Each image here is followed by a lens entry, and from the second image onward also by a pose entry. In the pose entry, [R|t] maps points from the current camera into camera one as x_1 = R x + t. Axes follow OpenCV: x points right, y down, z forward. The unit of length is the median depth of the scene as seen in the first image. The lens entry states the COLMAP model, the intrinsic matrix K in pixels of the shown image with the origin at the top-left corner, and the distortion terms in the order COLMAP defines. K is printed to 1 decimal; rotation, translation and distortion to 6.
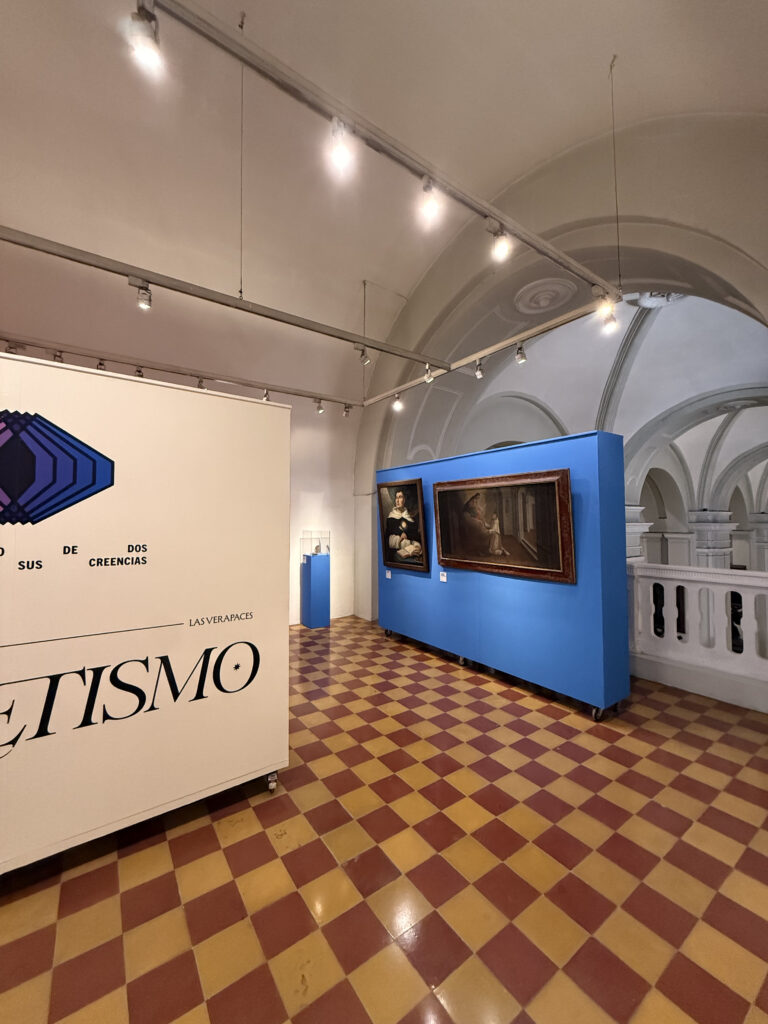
lens RADIAL K [[407.7, 0, 380.4], [0, 407.7, 522.1], [0, 0, 1]] dist [-0.002982, 0.000270]
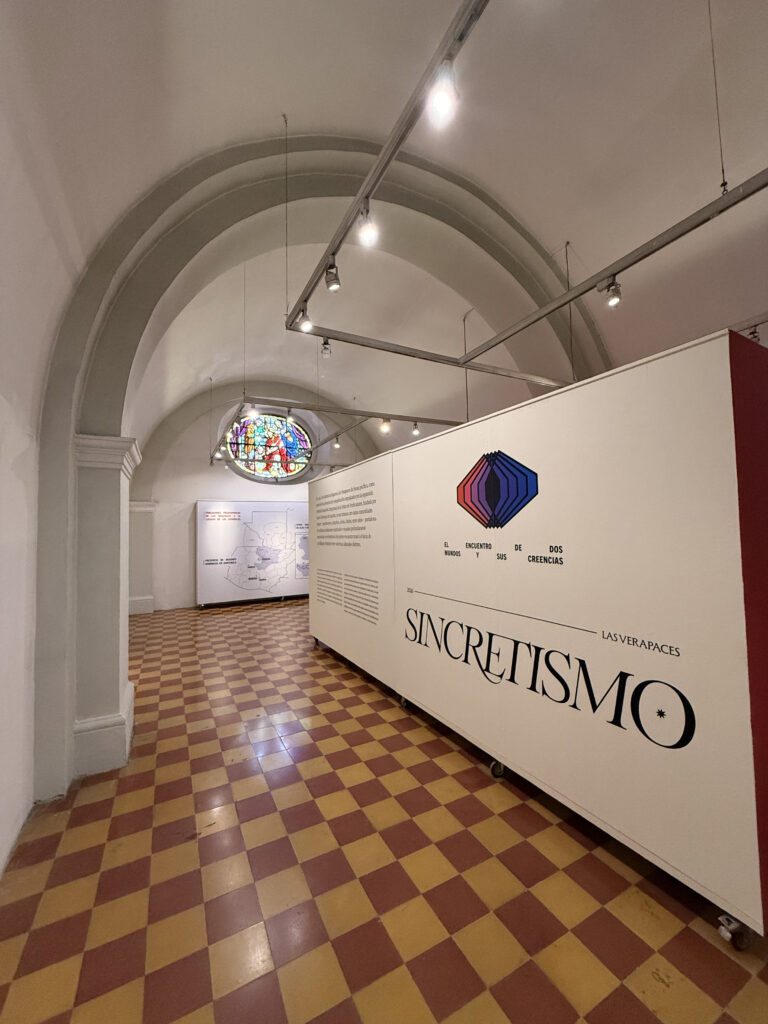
lens RADIAL K [[407.7, 0, 381.8], [0, 407.7, 516.8], [0, 0, 1]] dist [-0.002982, 0.000270]
pose [[-0.130495, -0.025835, -0.991112, 0.548872], [0.029686, 0.999110, -0.029953, -0.003529], [0.991004, -0.033331, -0.129612, 0.689063]]
